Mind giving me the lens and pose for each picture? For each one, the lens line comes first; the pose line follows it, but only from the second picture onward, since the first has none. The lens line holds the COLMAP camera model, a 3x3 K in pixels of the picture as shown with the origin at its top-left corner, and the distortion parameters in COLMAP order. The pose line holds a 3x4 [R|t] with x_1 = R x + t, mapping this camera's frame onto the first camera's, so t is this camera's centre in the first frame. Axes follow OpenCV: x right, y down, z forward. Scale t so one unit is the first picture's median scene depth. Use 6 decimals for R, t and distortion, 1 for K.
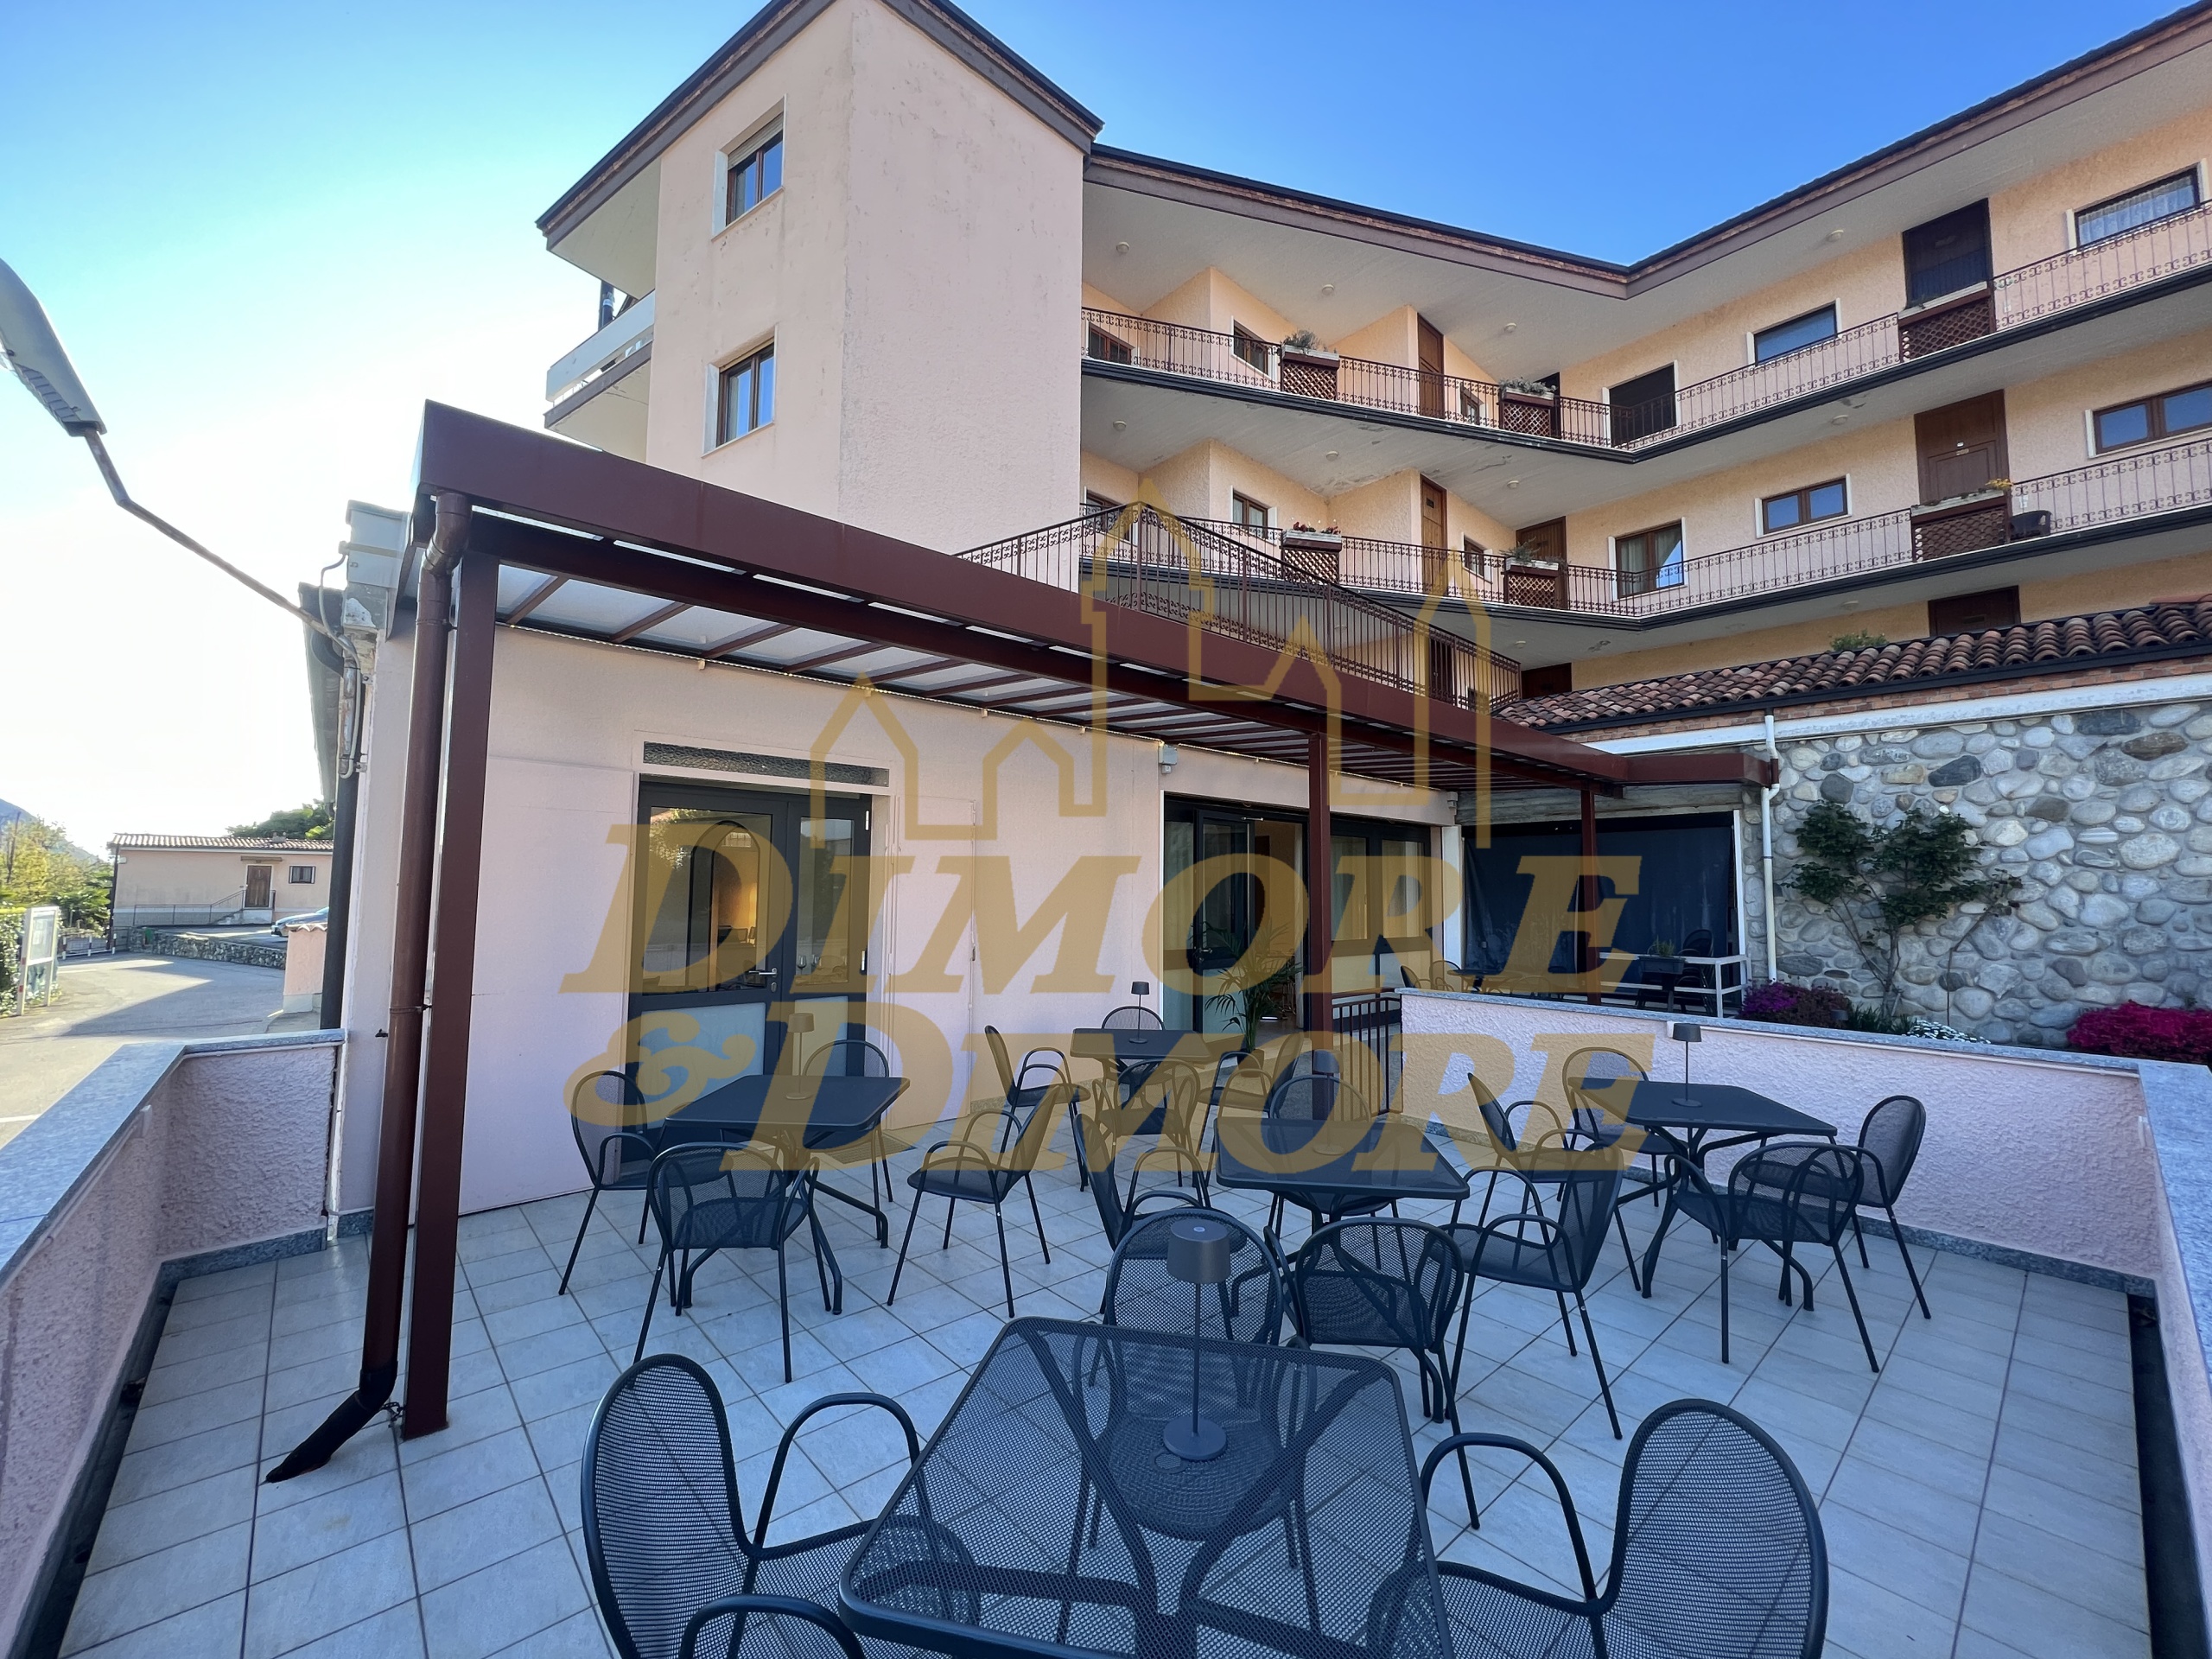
lens RADIAL K [[886.0, 0, 1100.8], [0, 886.0, 830.4], [0, 0, 1]] dist [-0.000417, 0.000055]
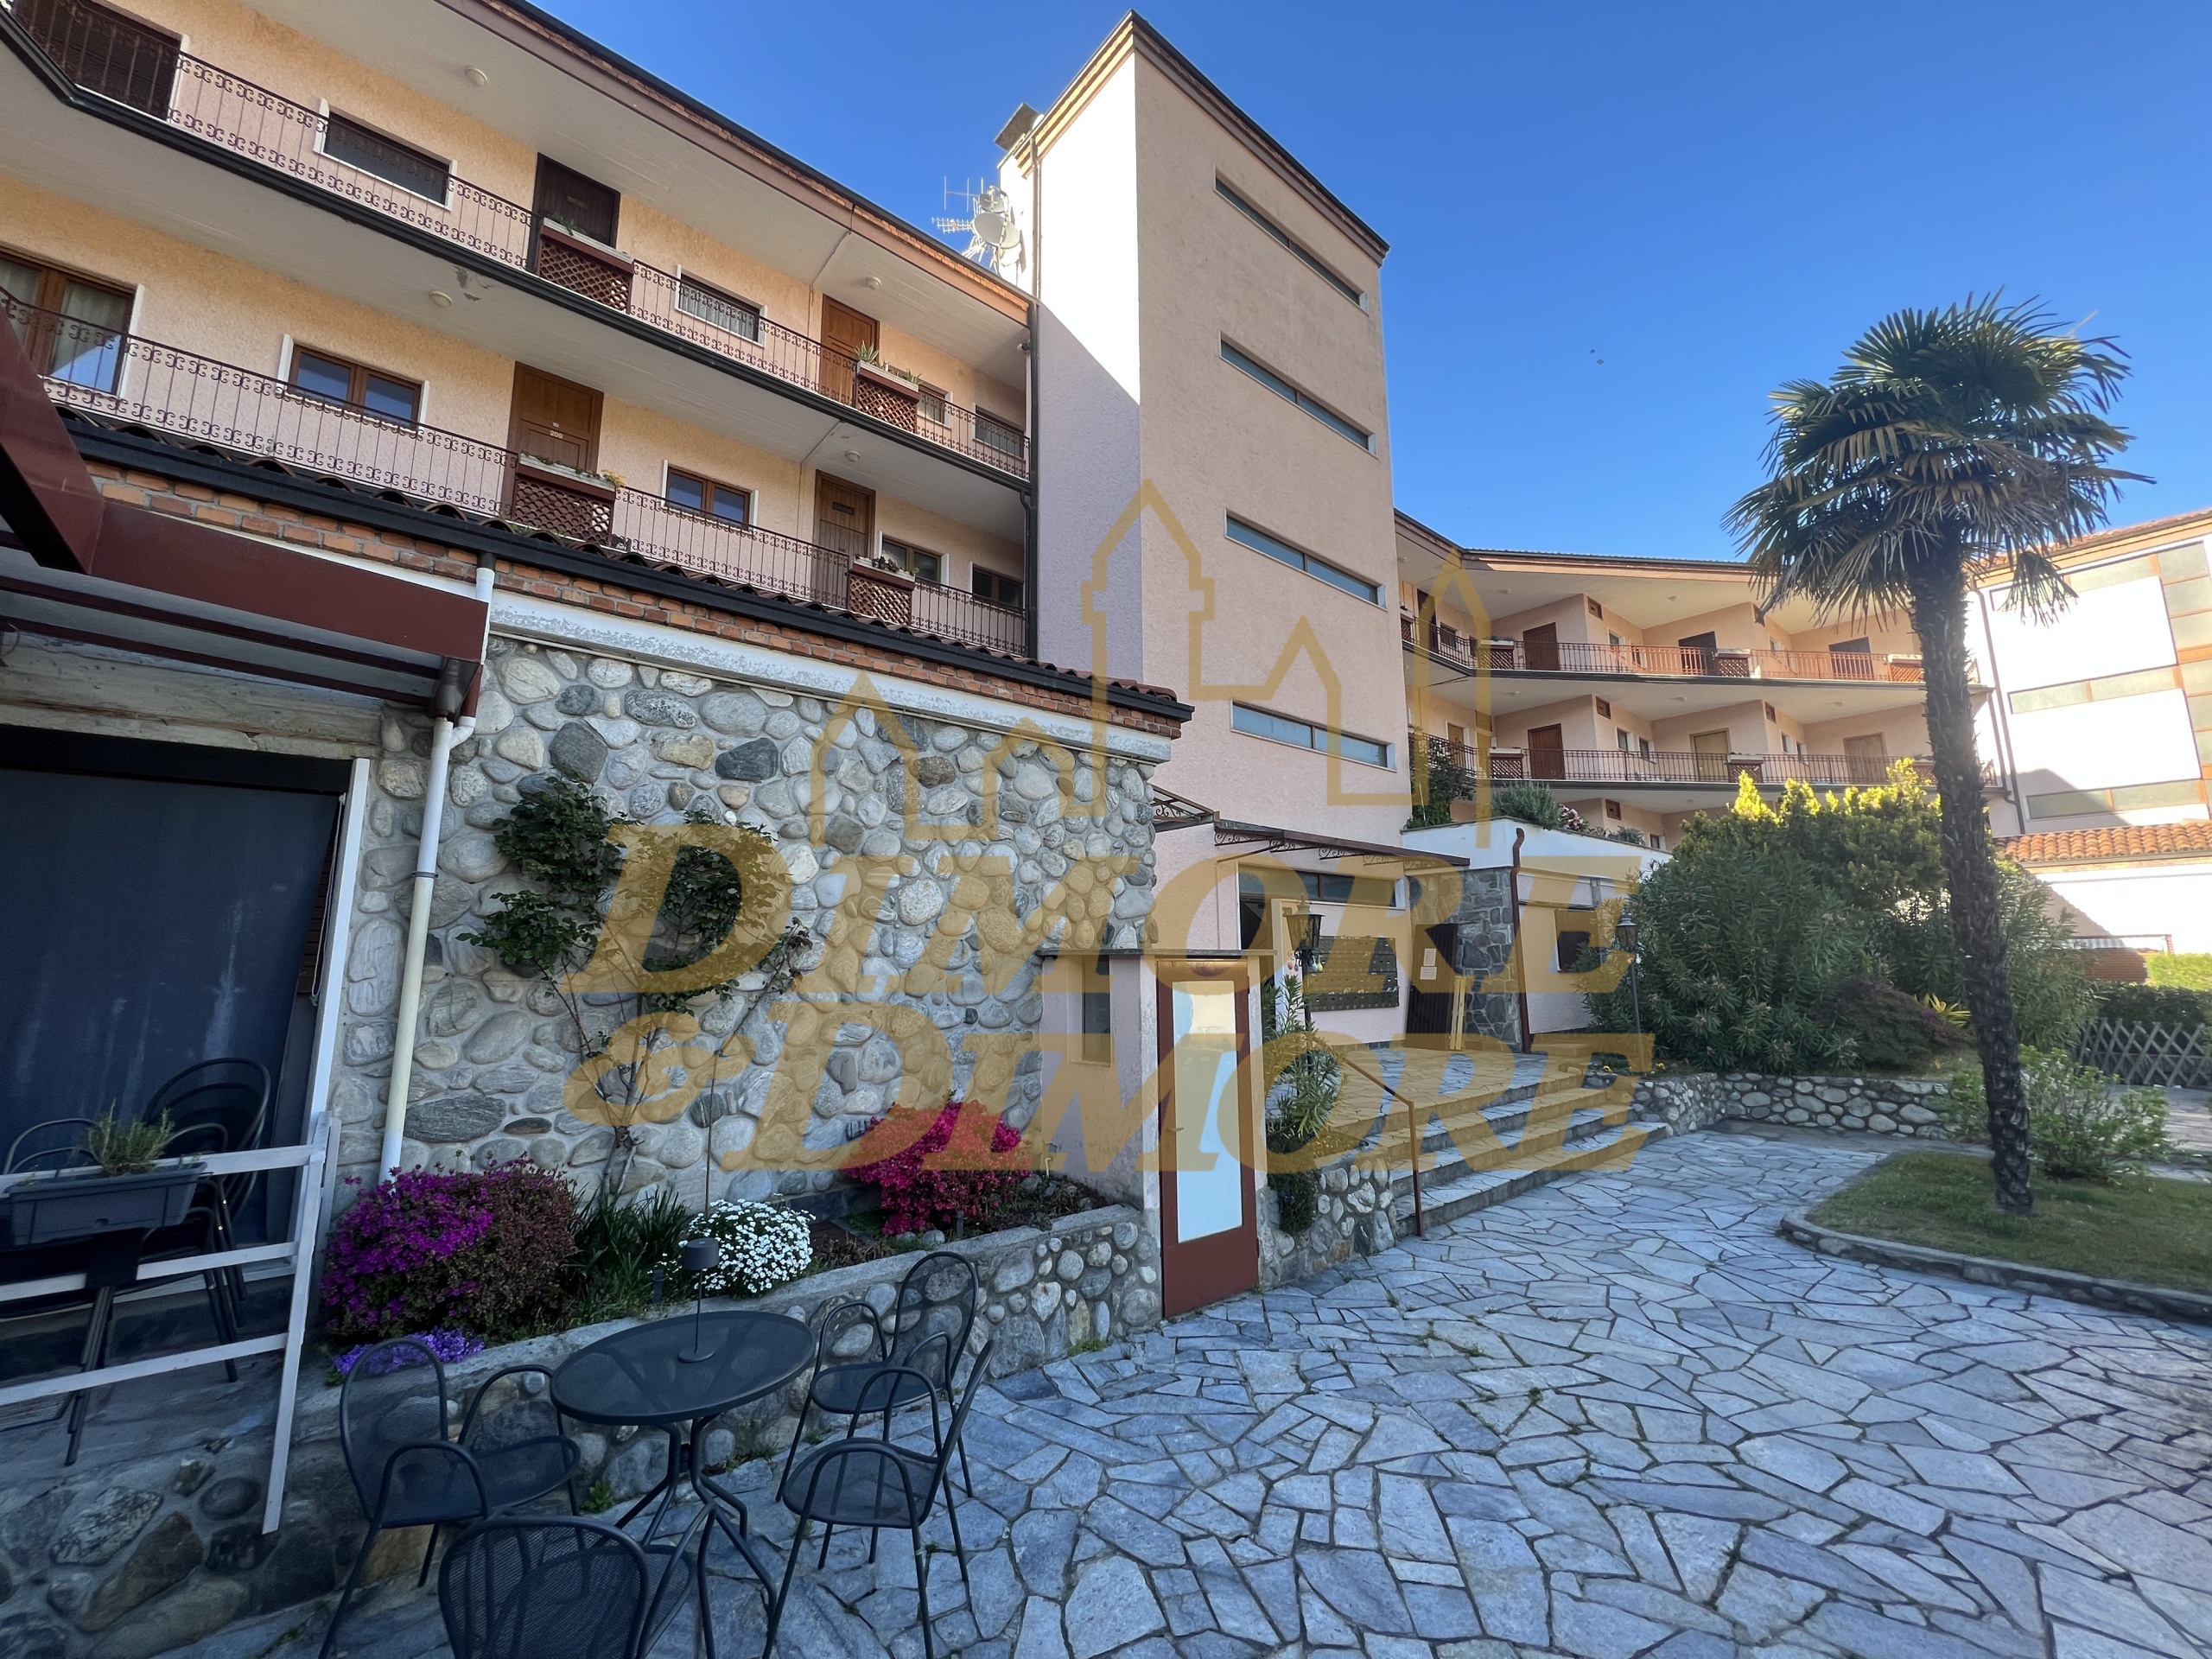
lens RADIAL K [[886.0, 0, 1100.7], [0, 886.0, 824.3], [0, 0, 1]] dist [-0.000417, 0.000055]
pose [[0.035643, 0.151207, 0.987859, 0.337826], [-0.064043, 0.986801, -0.148734, 0.051178], [-0.997310, -0.057964, 0.044857, 0.669133]]
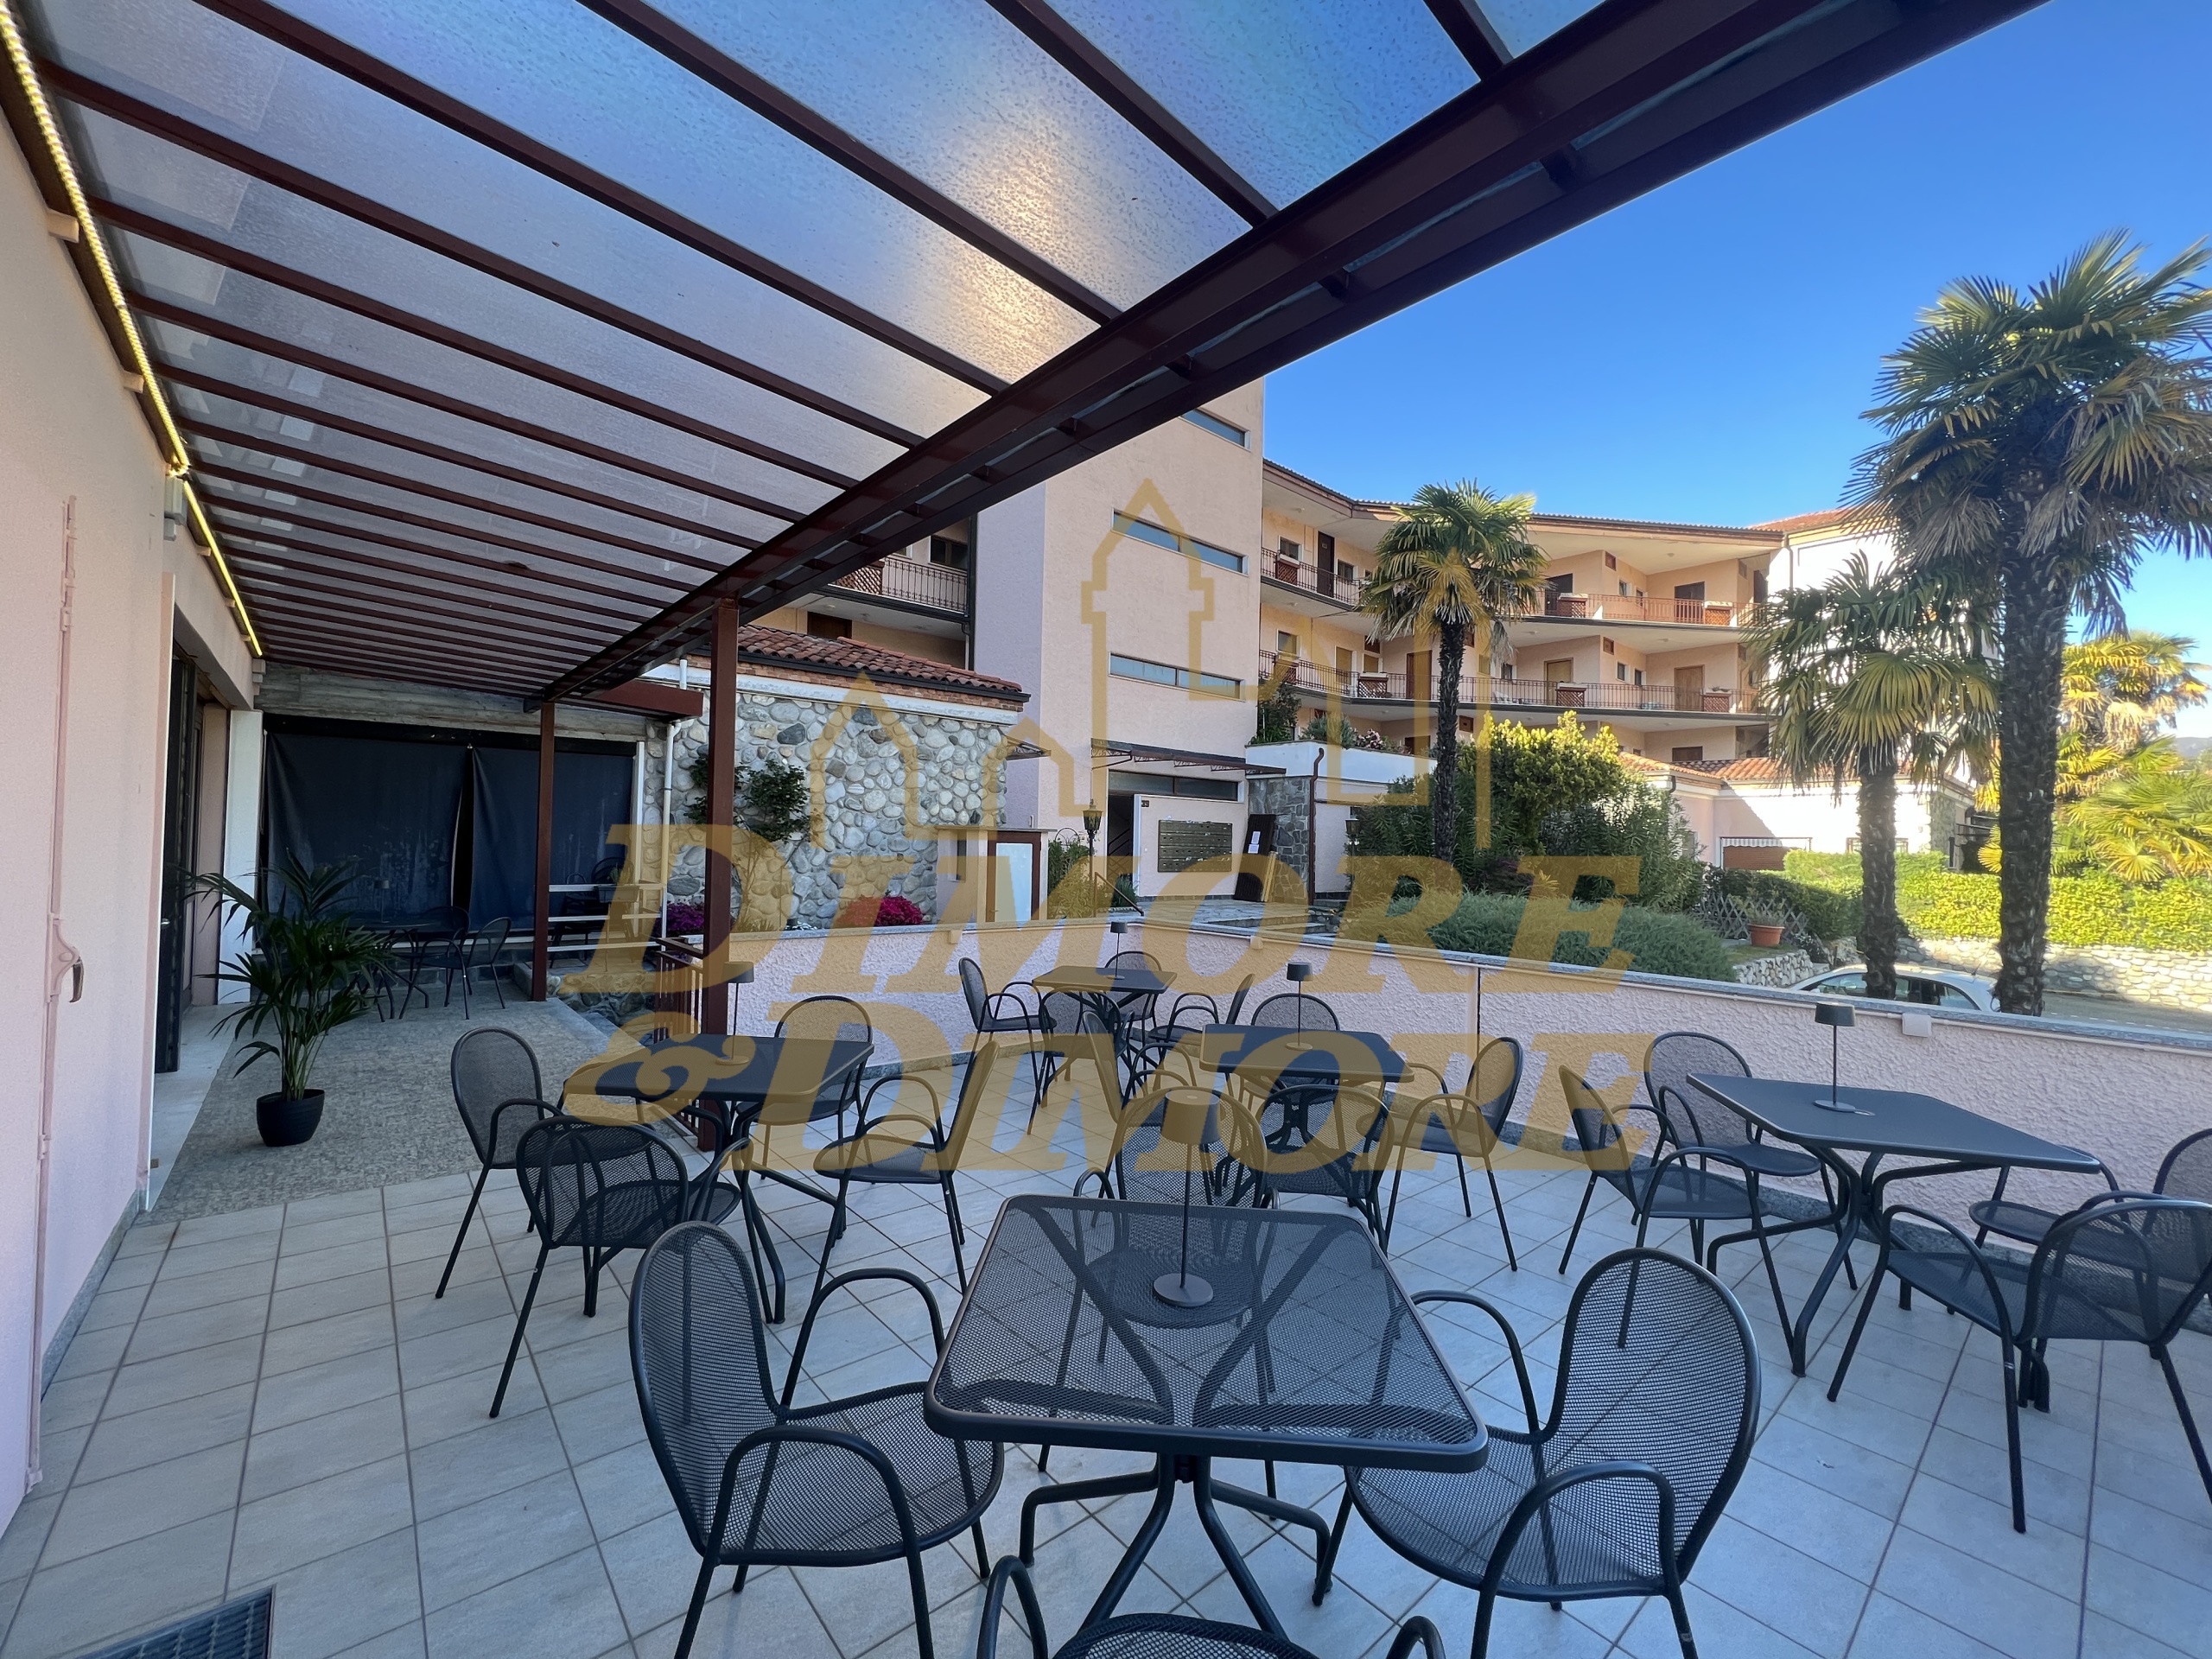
lens RADIAL K [[886.0, 0, 1097.6], [0, 886.0, 823.1], [0, 0, 1]] dist [-0.000417, 0.000055]
pose [[0.027861, 0.013705, 0.999518, -0.327167], [-0.093238, 0.995583, -0.011052, 0.035881], [-0.995254, -0.092885, 0.029016, 0.454613]]
